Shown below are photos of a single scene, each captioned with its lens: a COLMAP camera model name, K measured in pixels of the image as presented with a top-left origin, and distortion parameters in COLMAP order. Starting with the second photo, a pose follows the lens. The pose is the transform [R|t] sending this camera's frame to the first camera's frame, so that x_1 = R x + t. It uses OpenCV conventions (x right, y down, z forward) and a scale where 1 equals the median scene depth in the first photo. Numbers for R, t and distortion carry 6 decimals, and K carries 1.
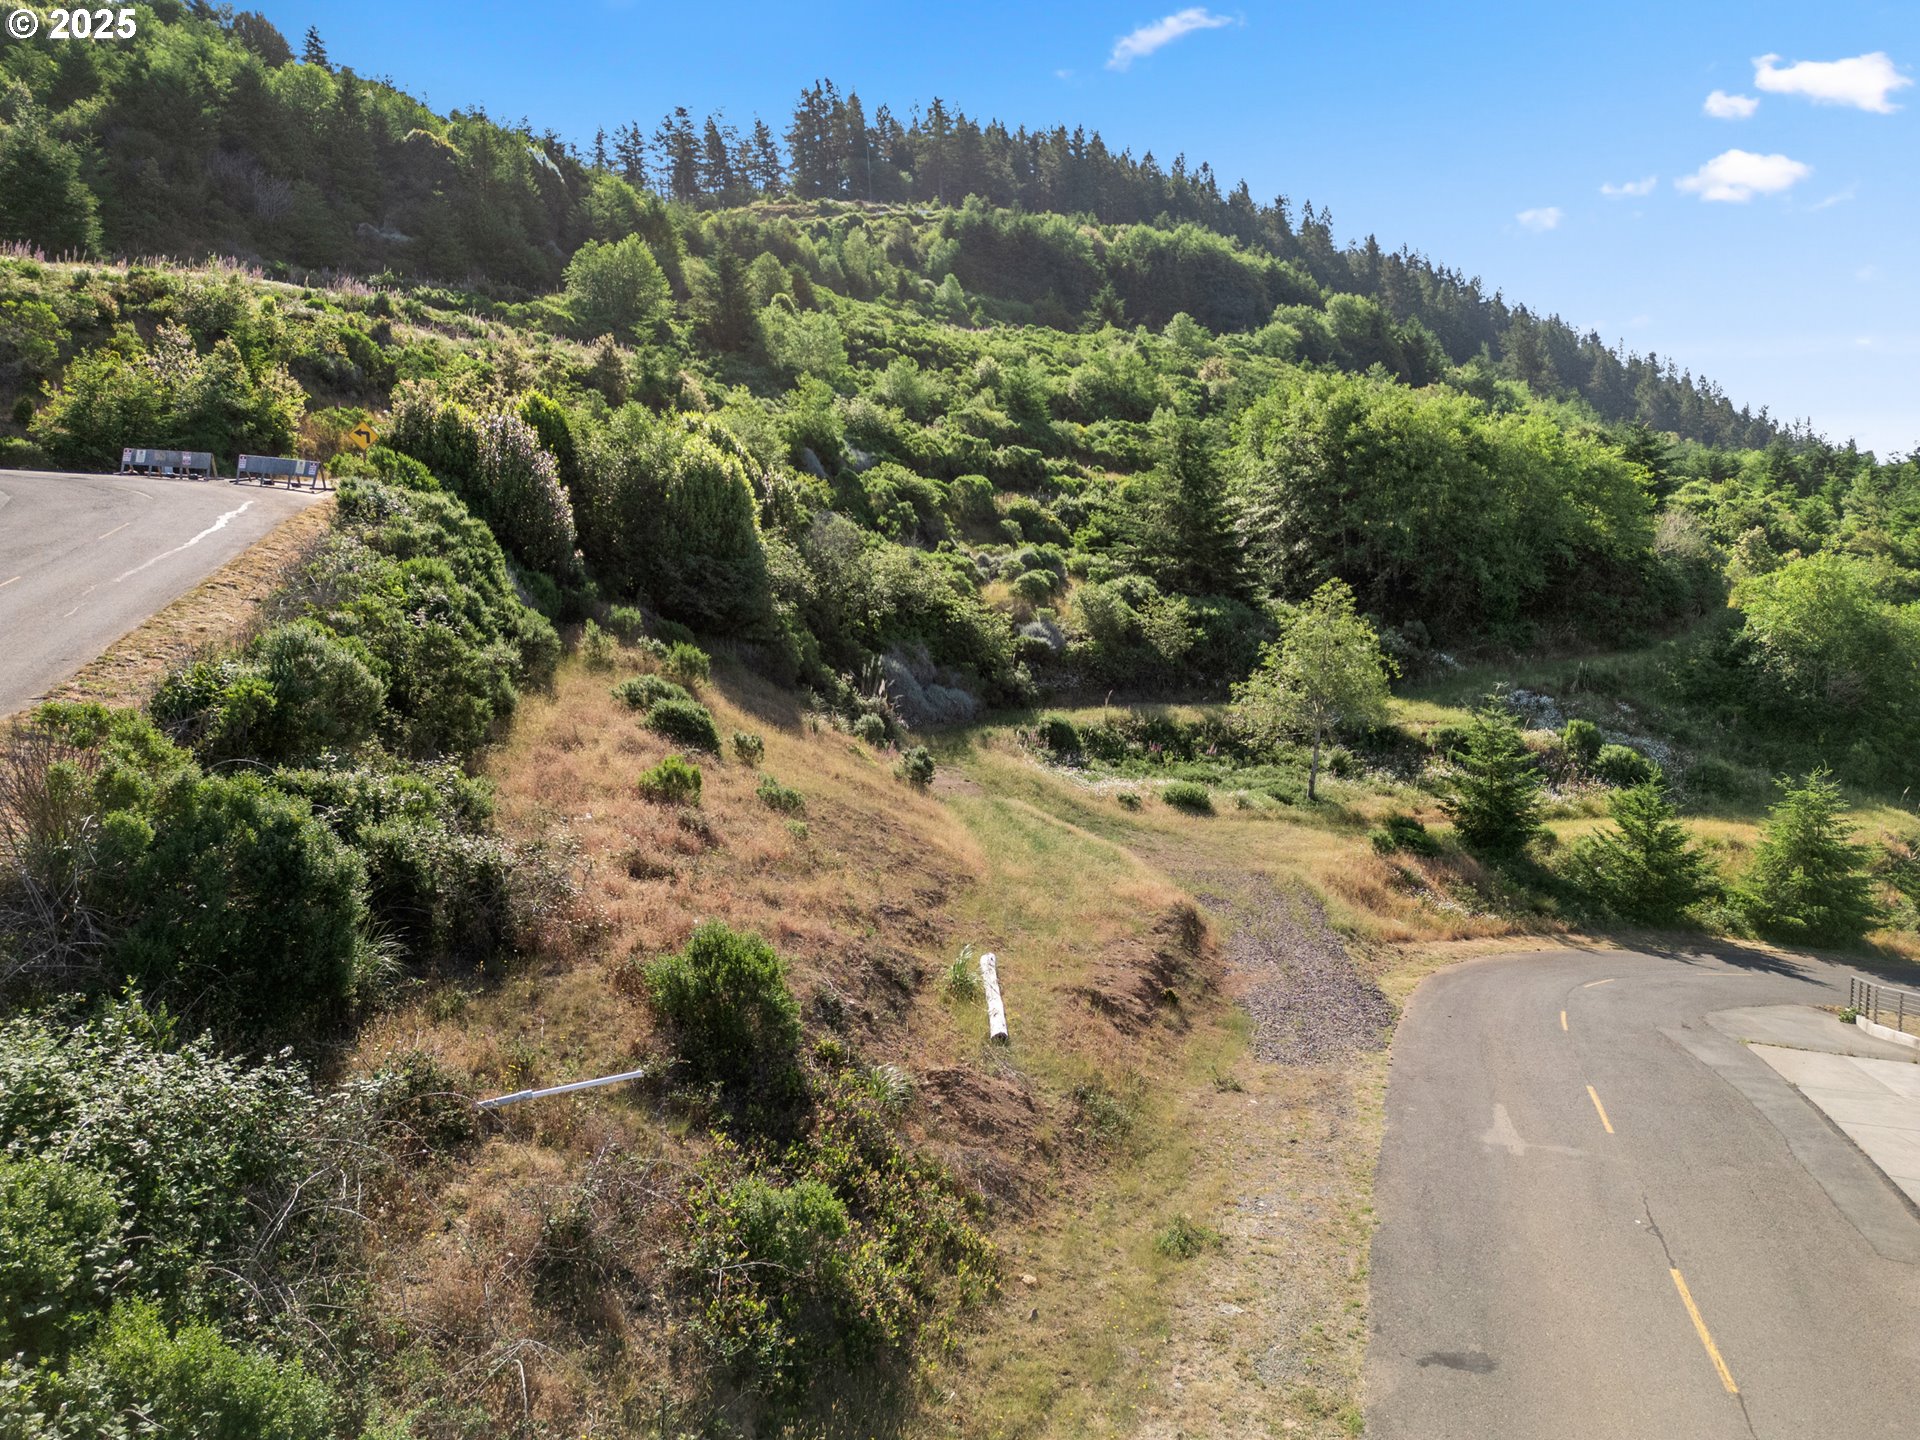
lens RADIAL K [[1330.0, 0, 960.0], [0, 1330.0, 720.0], [0, 0, 1]] dist [0.072153, -0.070756]
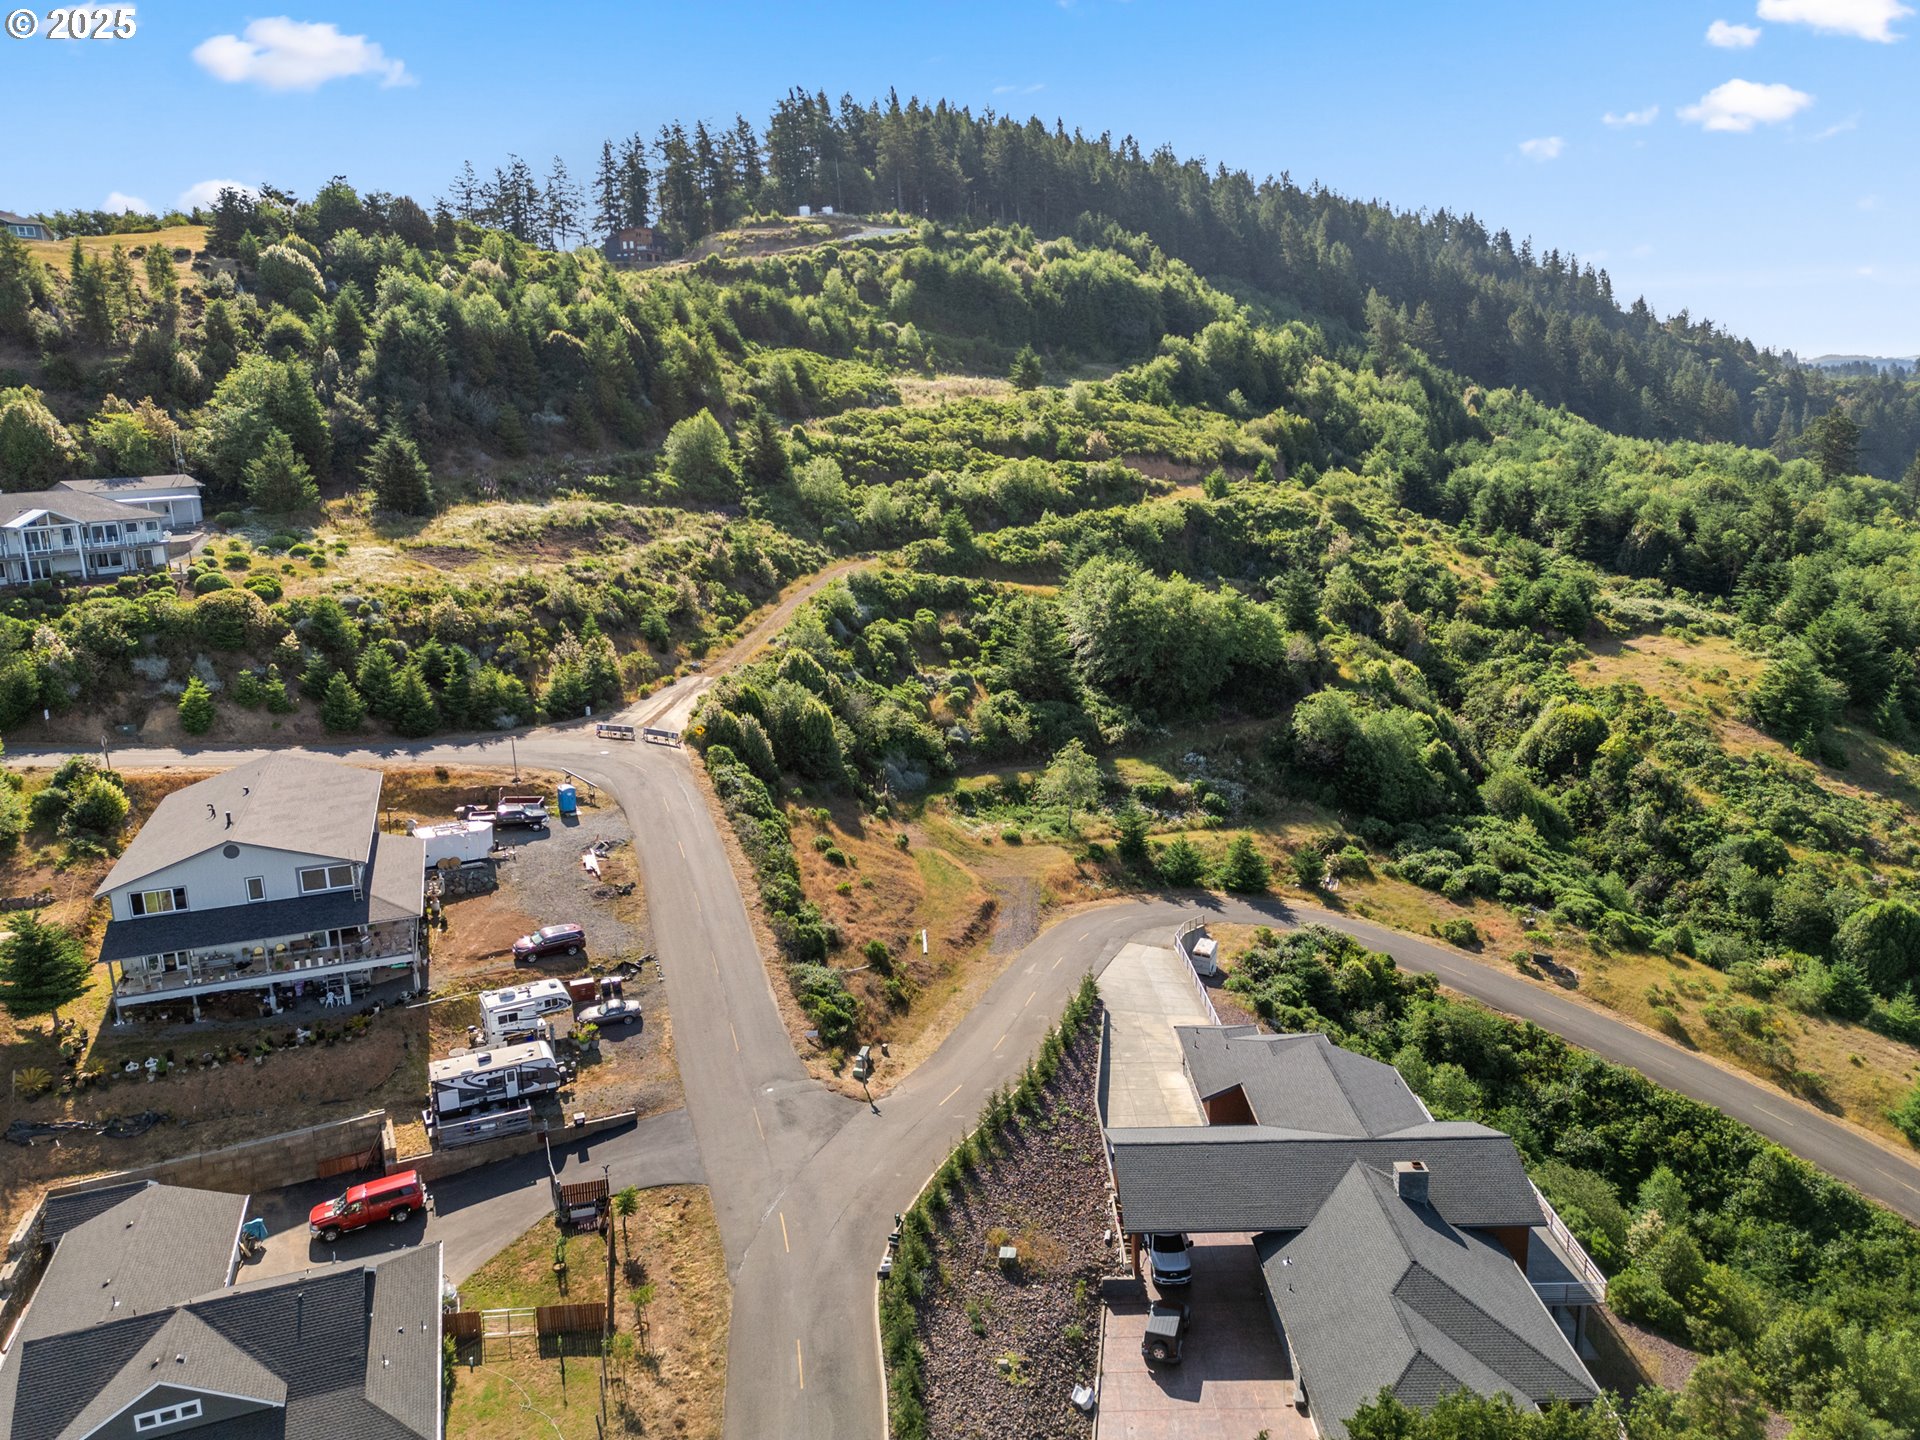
lens RADIAL K [[1330.0, 0, 960.0], [0, 1330.0, 720.0], [0, 0, 1]] dist [0.072153, -0.070756]
pose [[0.999563, -0.020138, 0.021638, 0.015547], [0.017411, 0.992673, 0.119572, -0.269160], [-0.023887, -0.119143, 0.992590, -0.845069]]
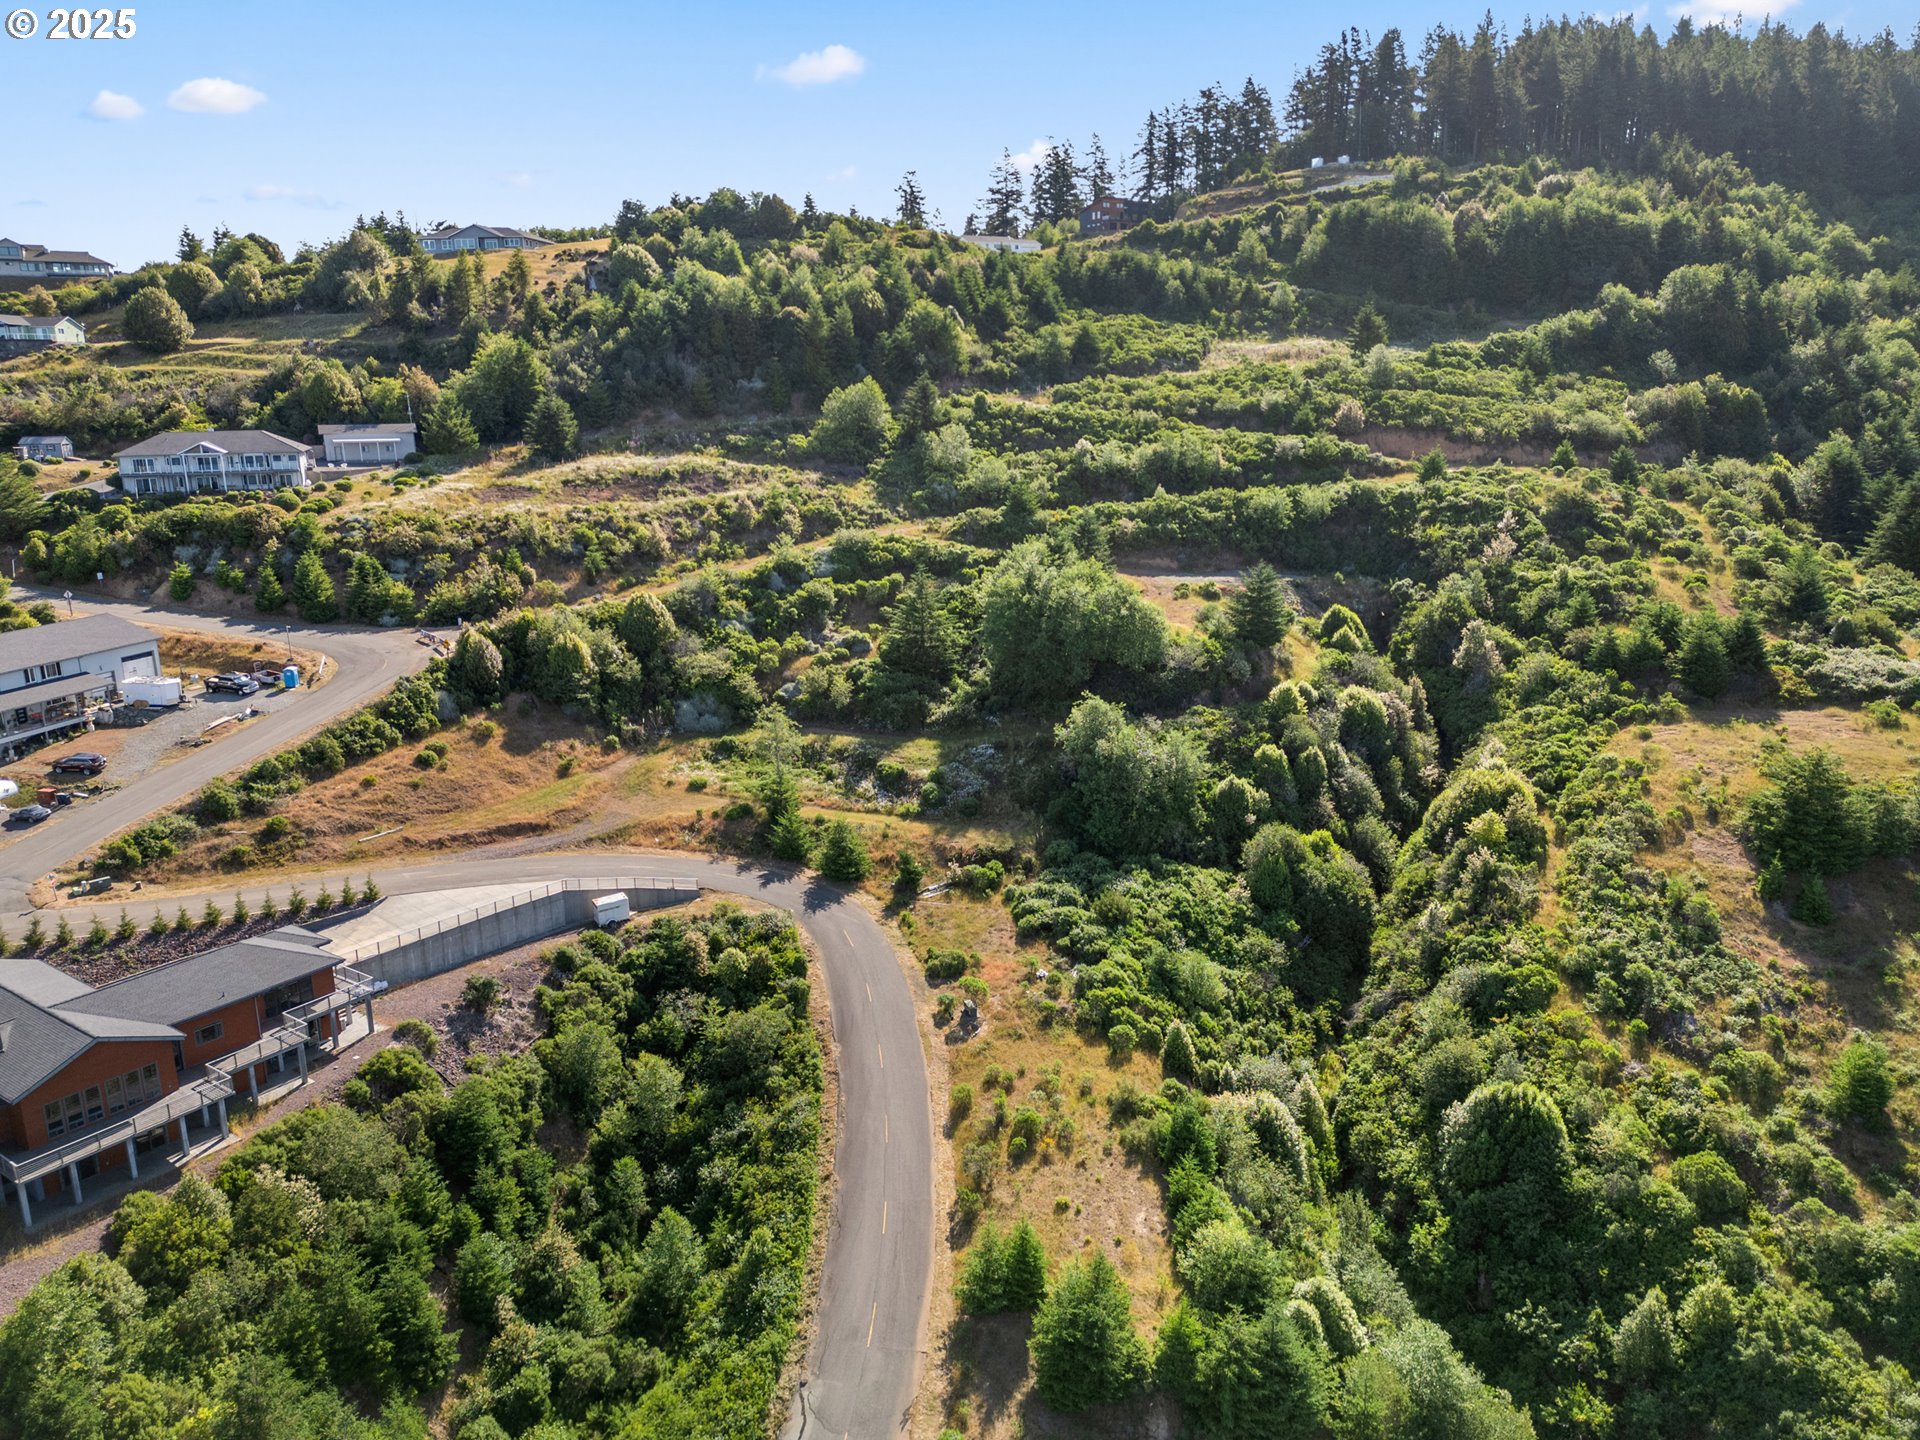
lens RADIAL K [[1330.0, 0, 960.0], [0, 1330.0, 720.0], [0, 0, 1]] dist [0.072153, -0.070756]
pose [[0.827105, 0.132913, -0.546106, 1.214121], [-0.052325, 0.985626, 0.160634, -0.308699], [0.559607, -0.104286, 0.822171, -0.523237]]
